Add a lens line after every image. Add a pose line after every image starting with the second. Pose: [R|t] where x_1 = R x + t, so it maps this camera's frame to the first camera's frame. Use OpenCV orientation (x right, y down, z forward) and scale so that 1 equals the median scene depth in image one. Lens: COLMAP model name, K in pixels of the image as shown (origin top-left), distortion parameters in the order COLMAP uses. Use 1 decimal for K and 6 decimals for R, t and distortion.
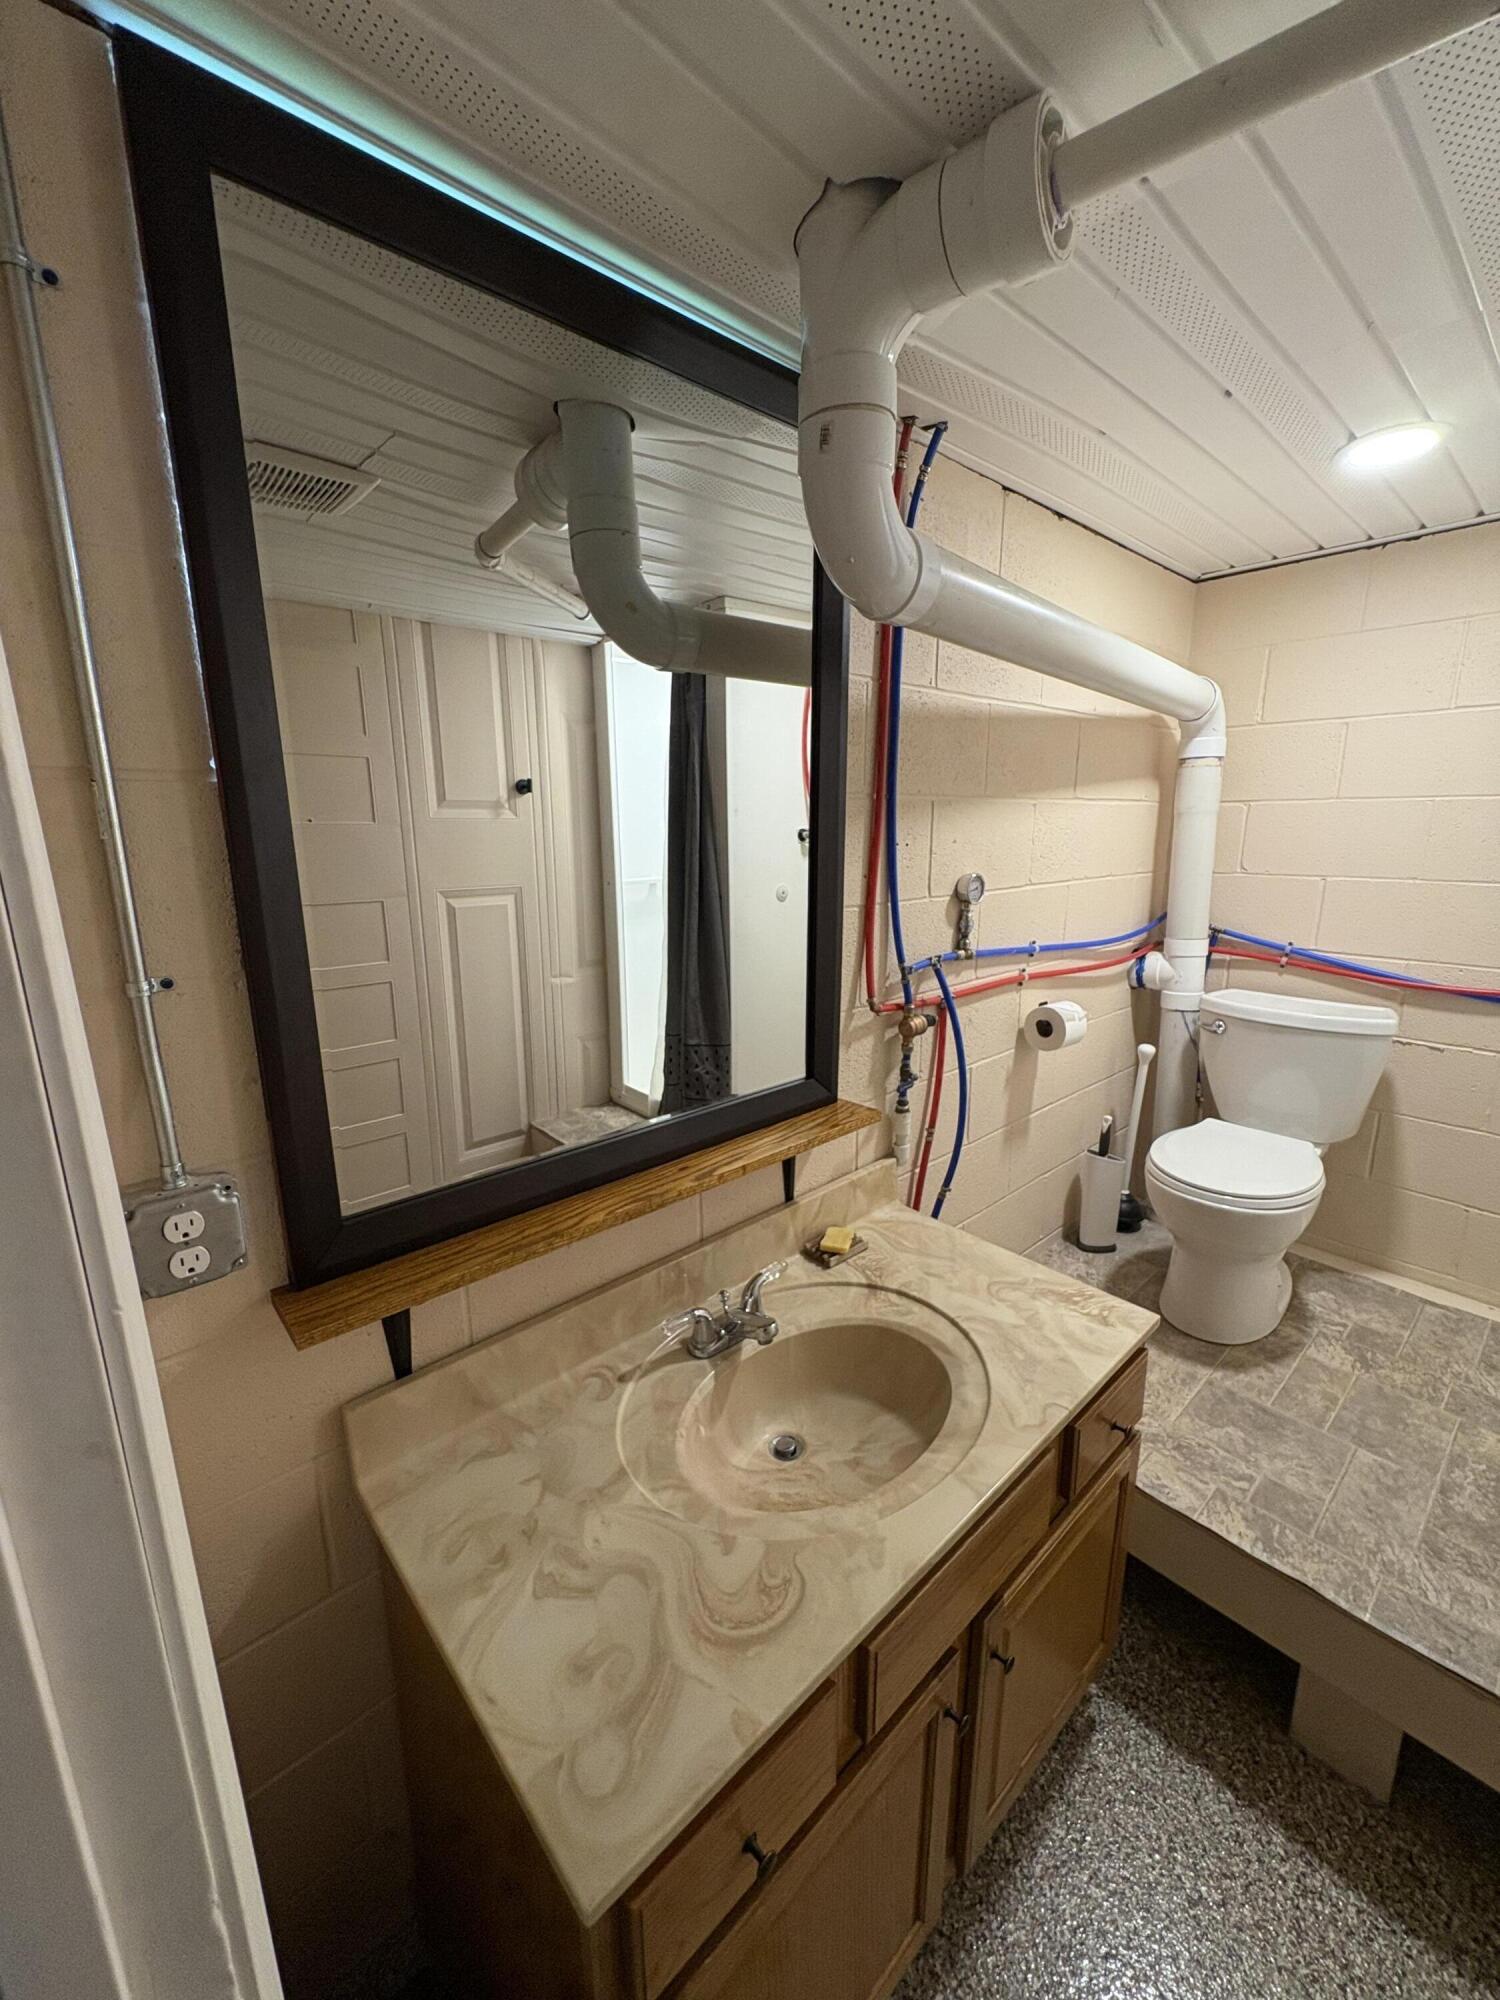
lens RADIAL K [[801.3, 0, 748.4], [0, 801.3, 998.6], [0, 0, 1]] dist [0.001734, -0.000001]
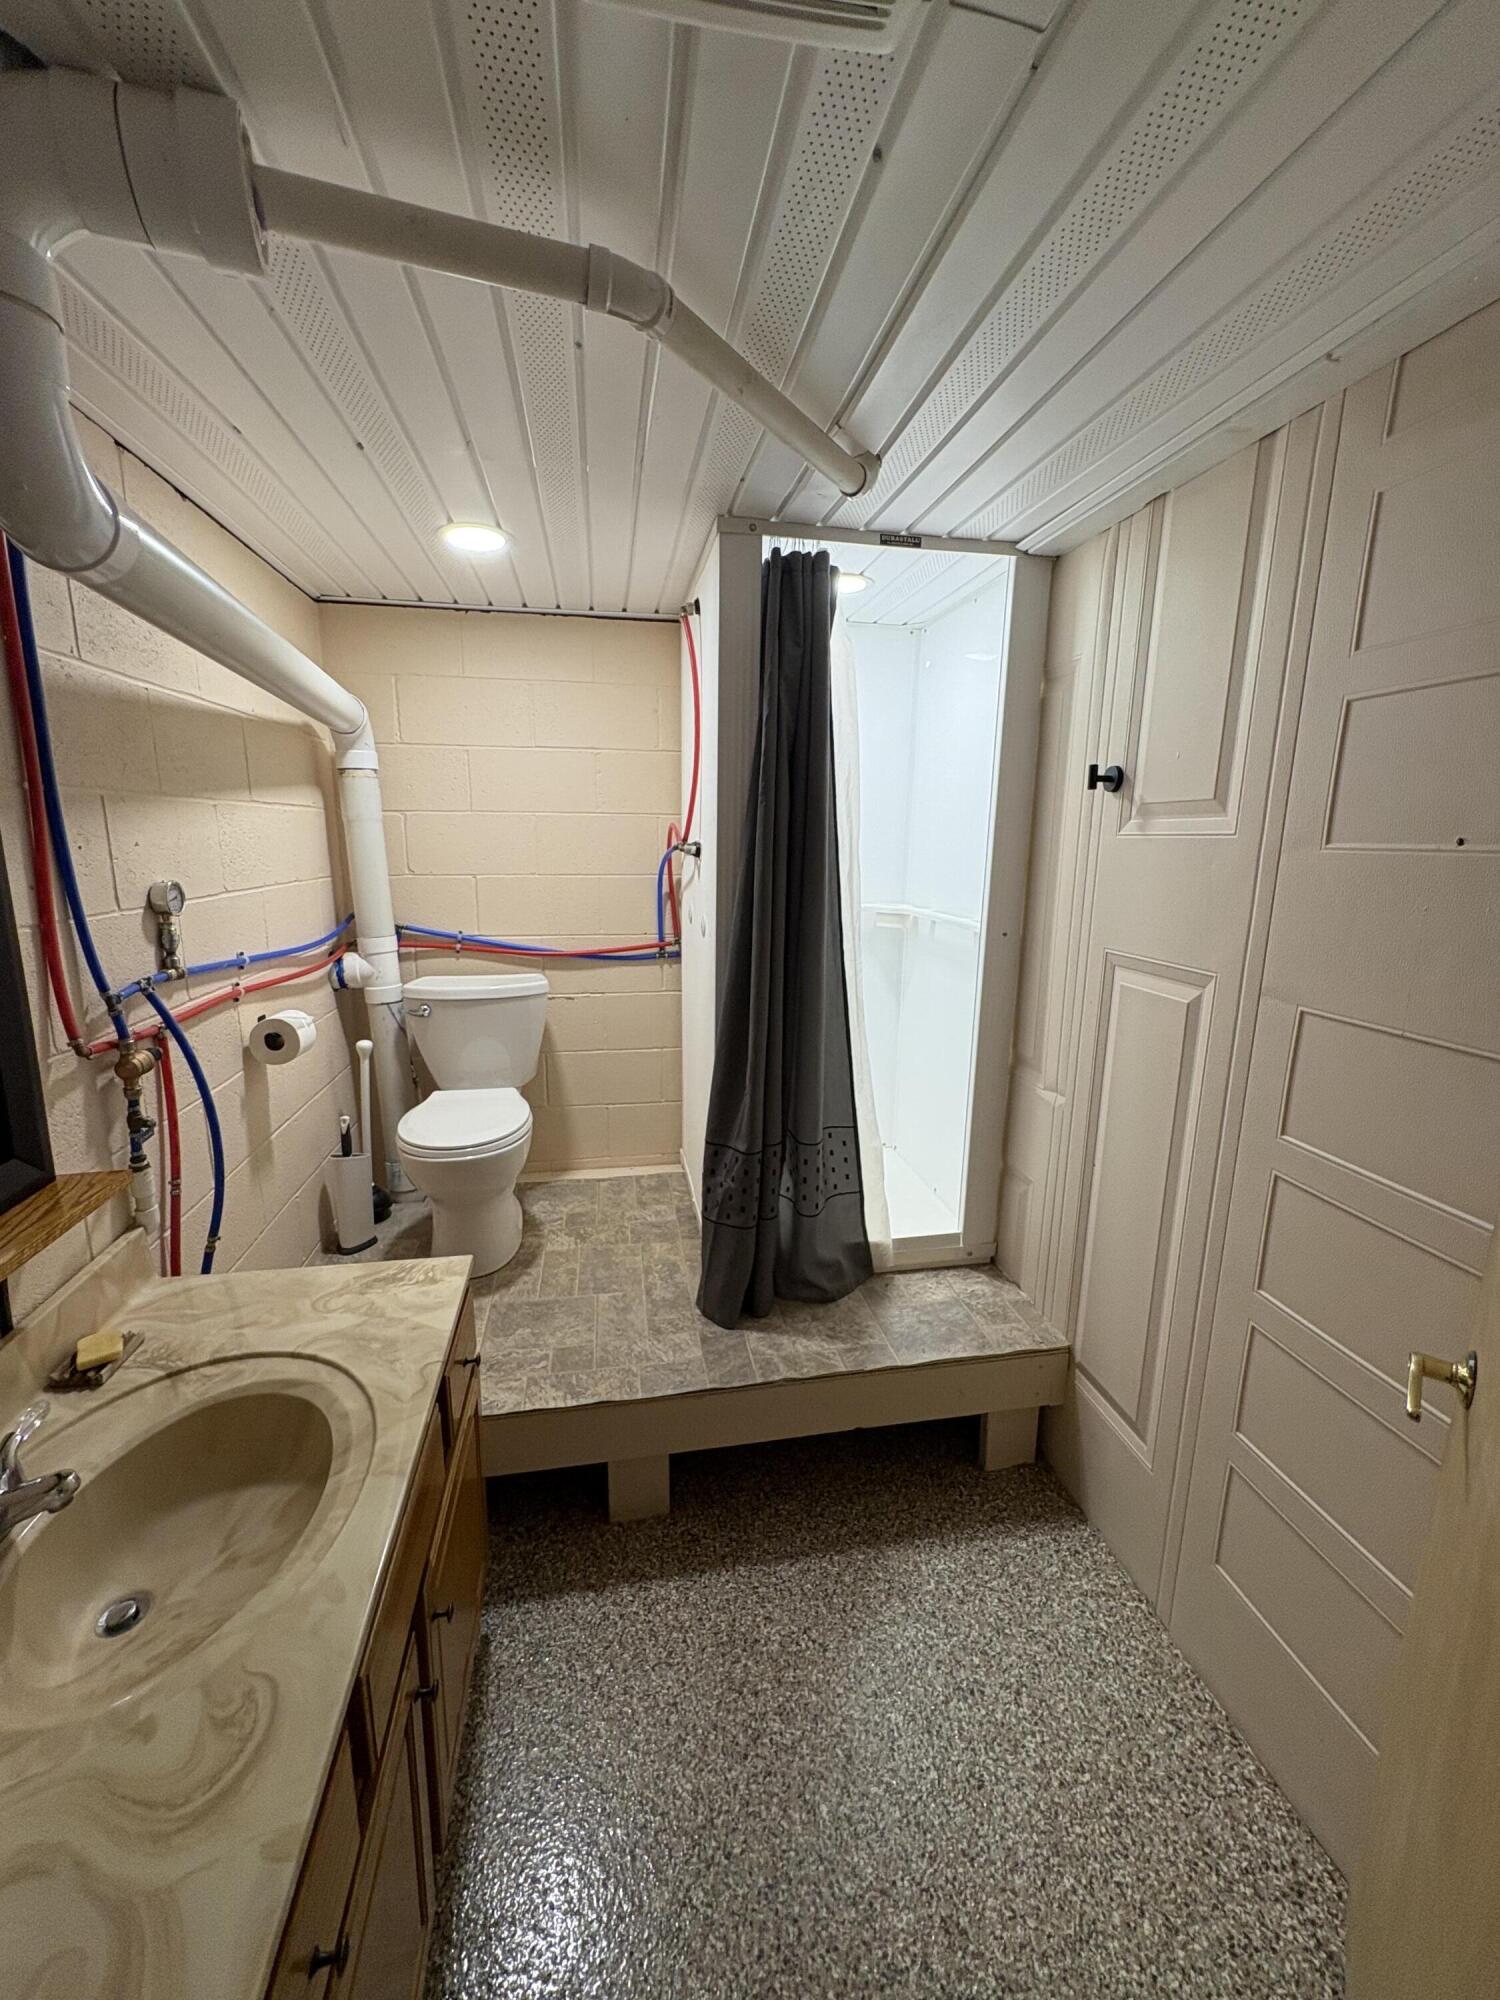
lens RADIAL K [[801.3, 0, 746.6], [0, 801.3, 997.8], [0, 0, 1]] dist [0.001734, -0.000001]
pose [[0.532508, -0.158205, 0.831509, -0.135402], [0.170621, 0.982274, 0.077622, 0.009646], [-0.829050, 0.100539, 0.550062, 0.005776]]
